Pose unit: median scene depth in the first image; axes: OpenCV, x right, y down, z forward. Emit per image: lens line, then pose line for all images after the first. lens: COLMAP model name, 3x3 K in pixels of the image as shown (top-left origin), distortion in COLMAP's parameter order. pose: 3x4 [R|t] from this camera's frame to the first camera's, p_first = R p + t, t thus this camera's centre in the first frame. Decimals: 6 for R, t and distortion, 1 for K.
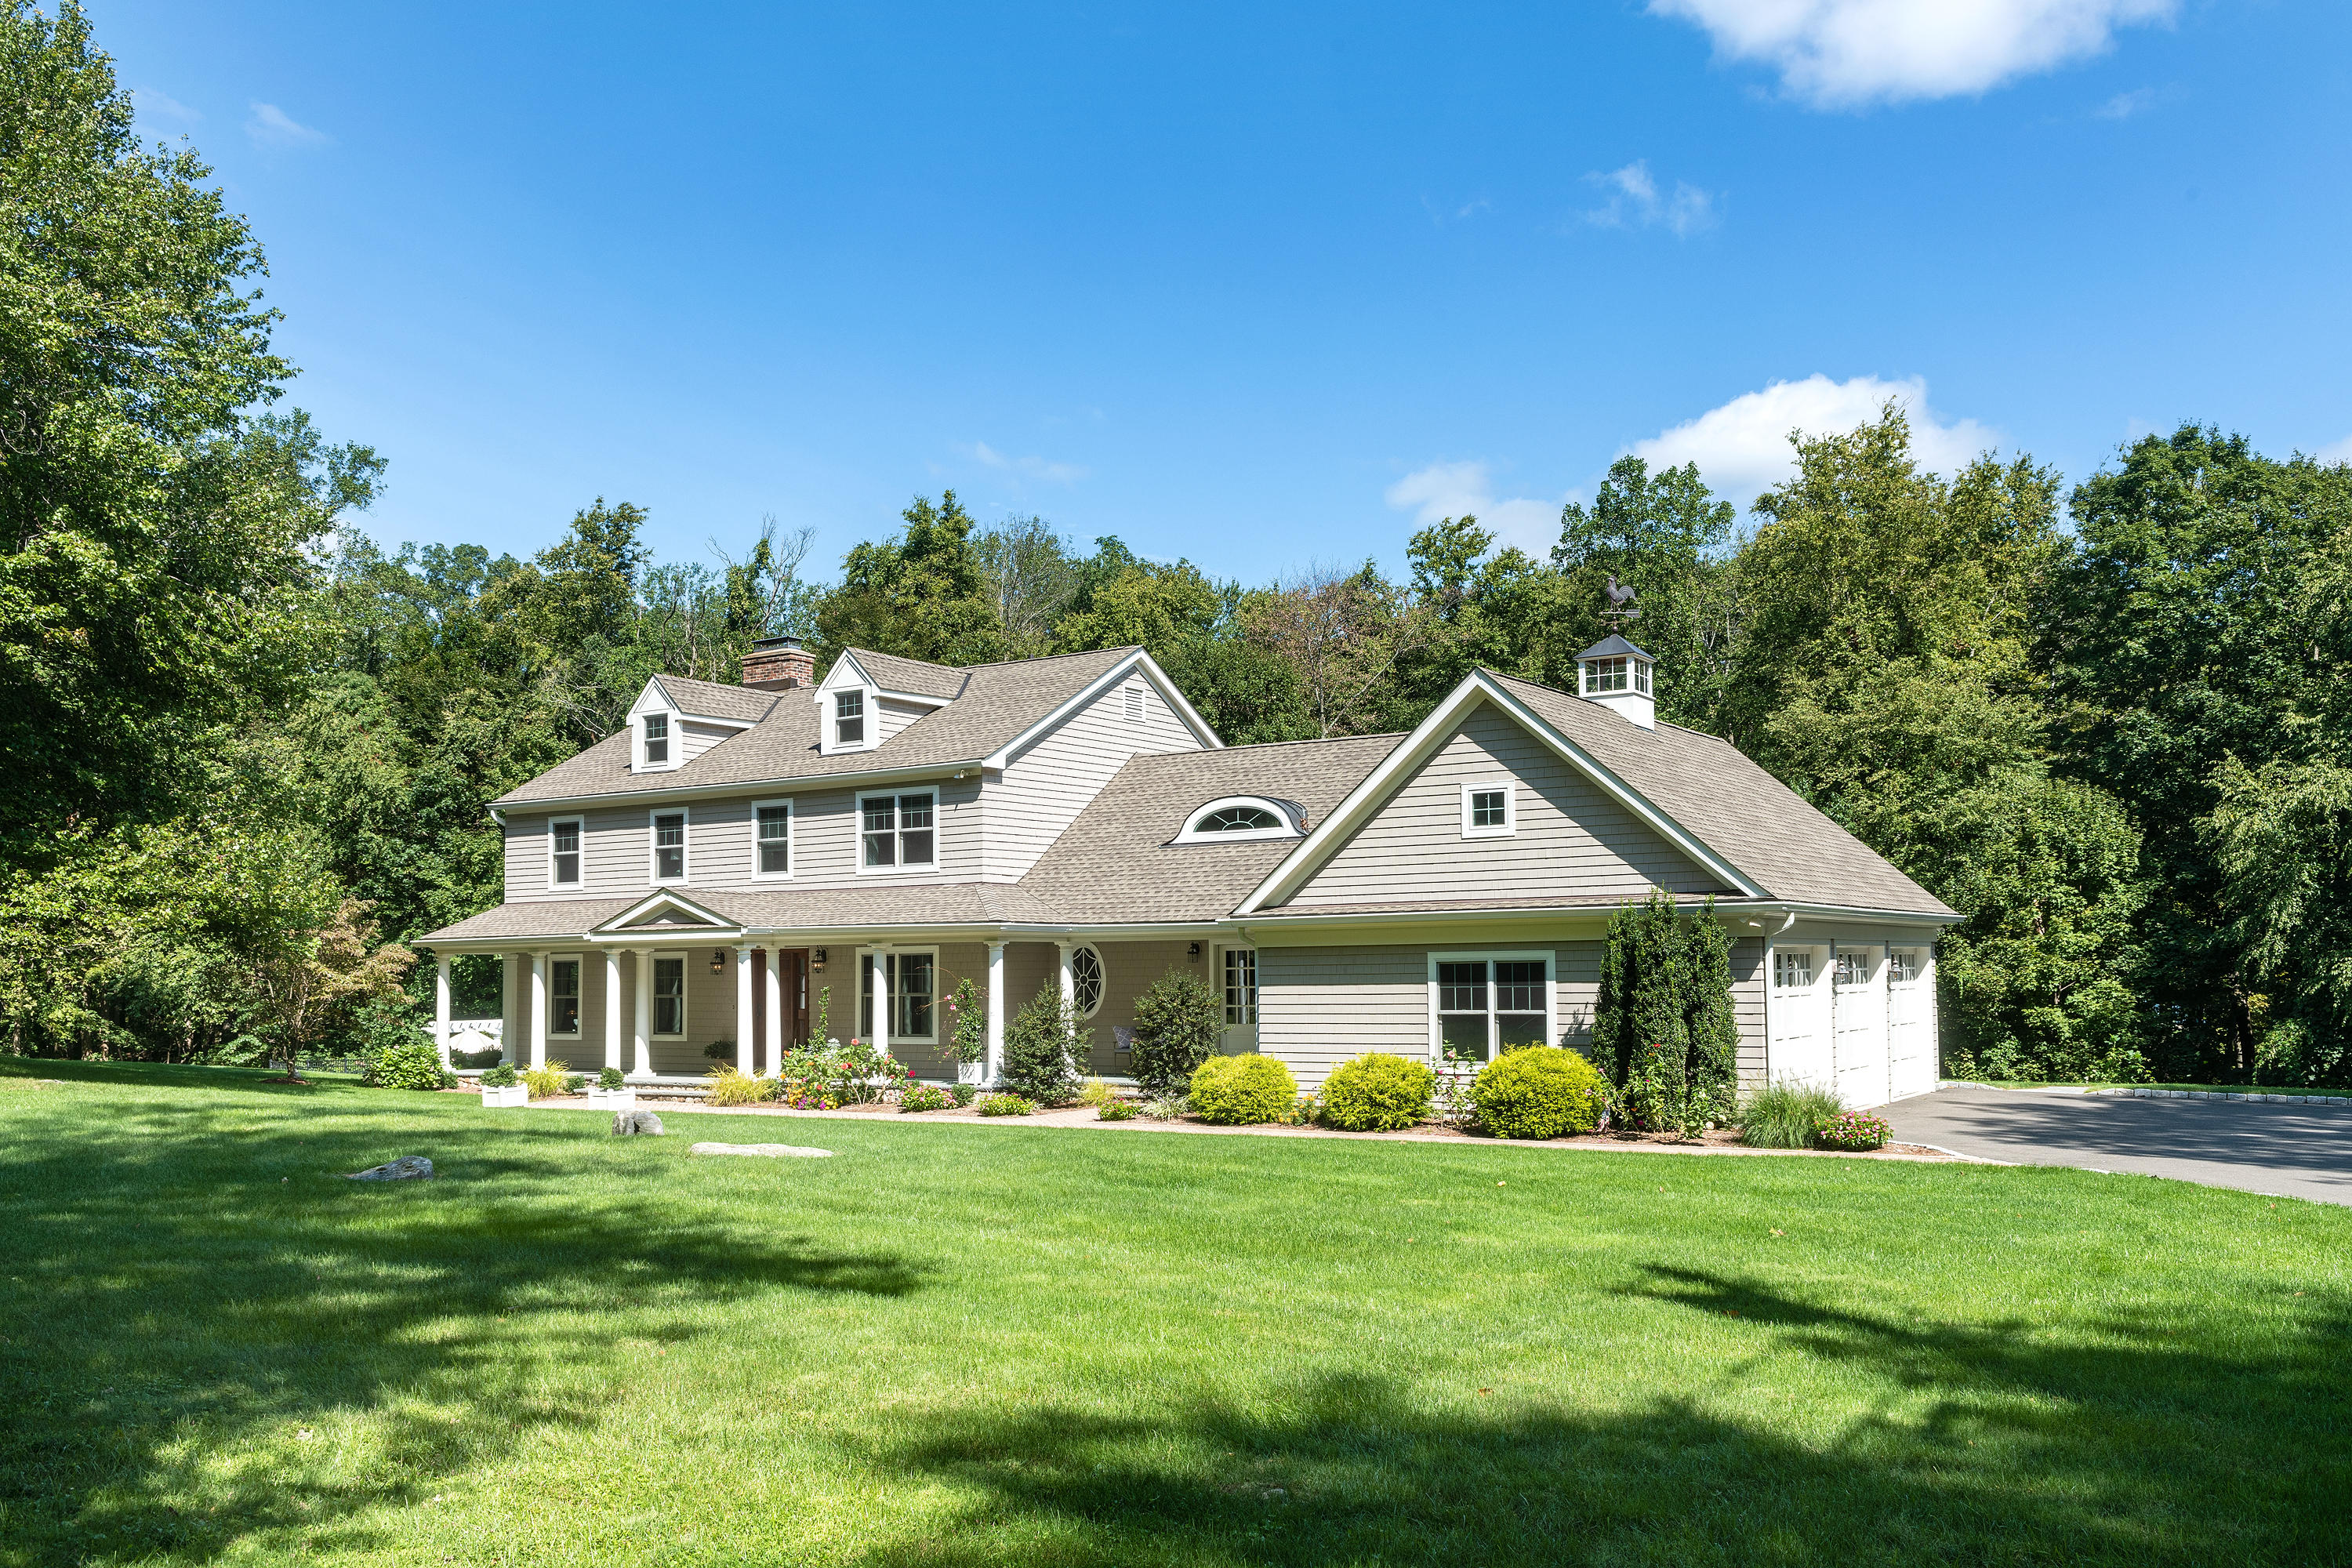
lens RADIAL K [[2089.7, 0, 1176.0], [0, 2089.7, 784.0], [0, 0, 1]] dist [0.001694, -0.002042]
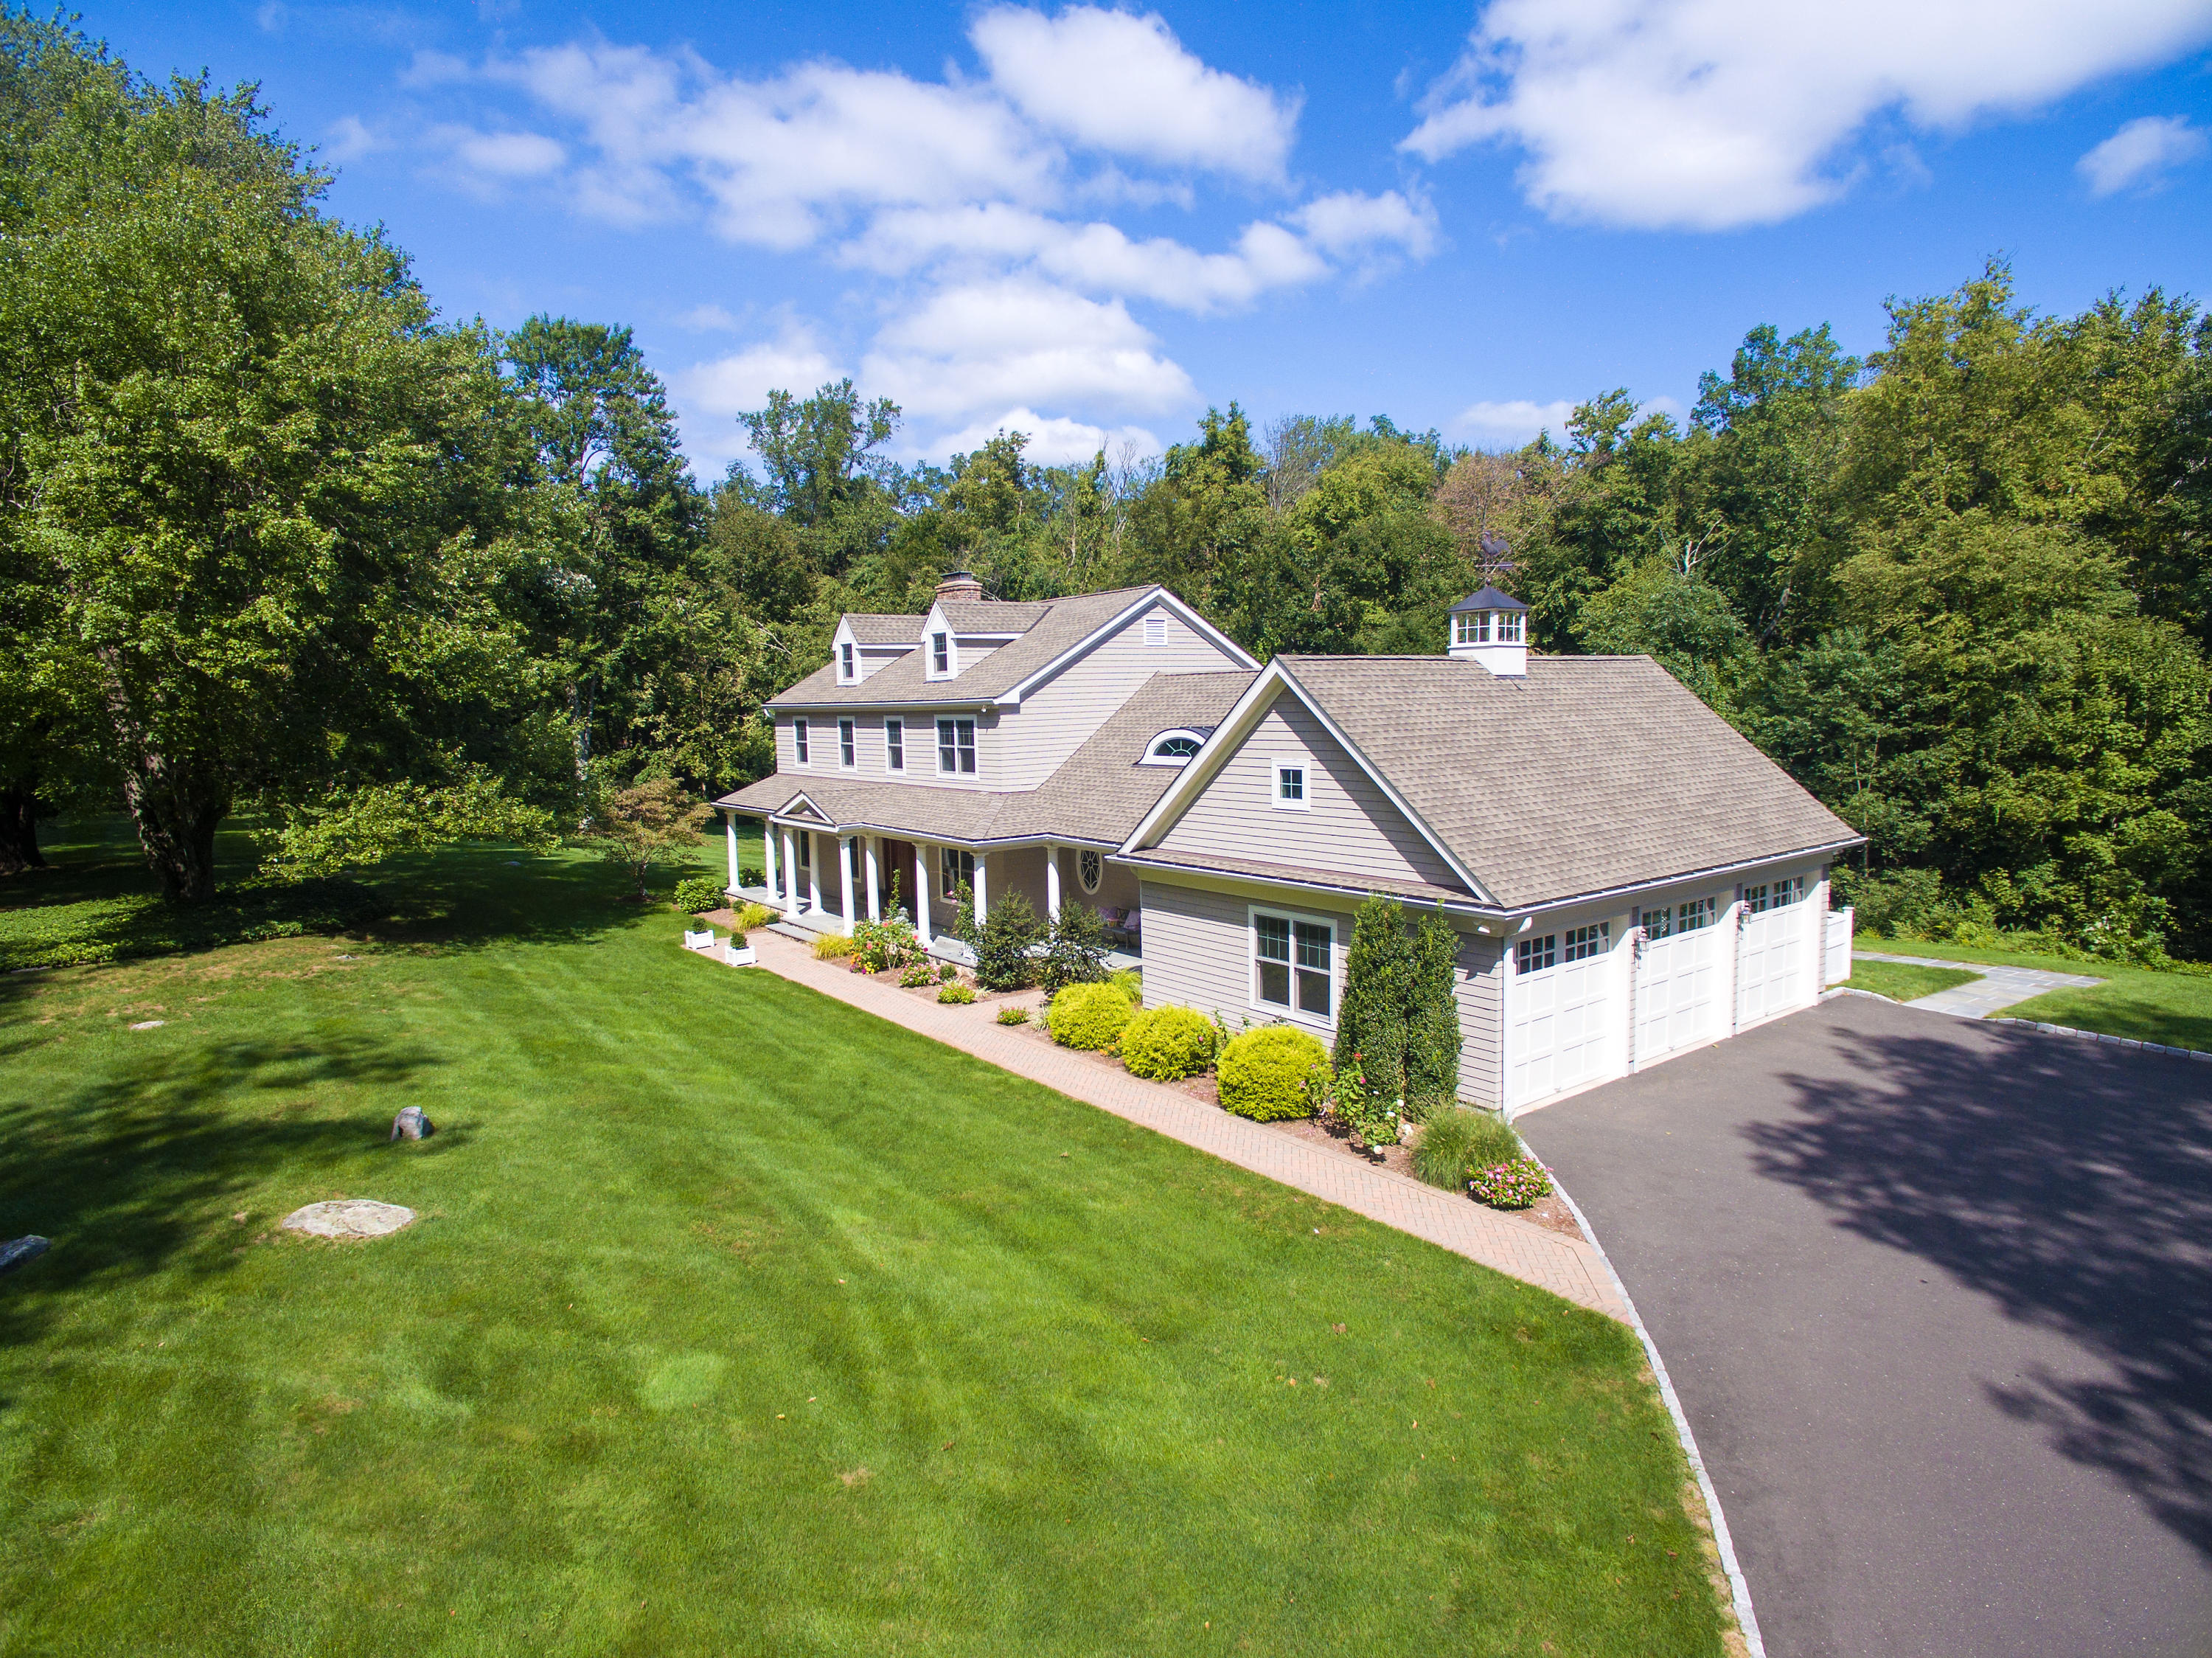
lens RADIAL K [[1300.5, 0, 1106.9], [0, 1300.5, 782.1], [0, 0, 1]] dist [0.030382, -0.009563]
pose [[0.938493, 0.009418, -0.345168, 0.172038], [0.052425, 0.984153, 0.169394, -0.064335], [0.341294, -0.177071, 0.923127, 0.193396]]
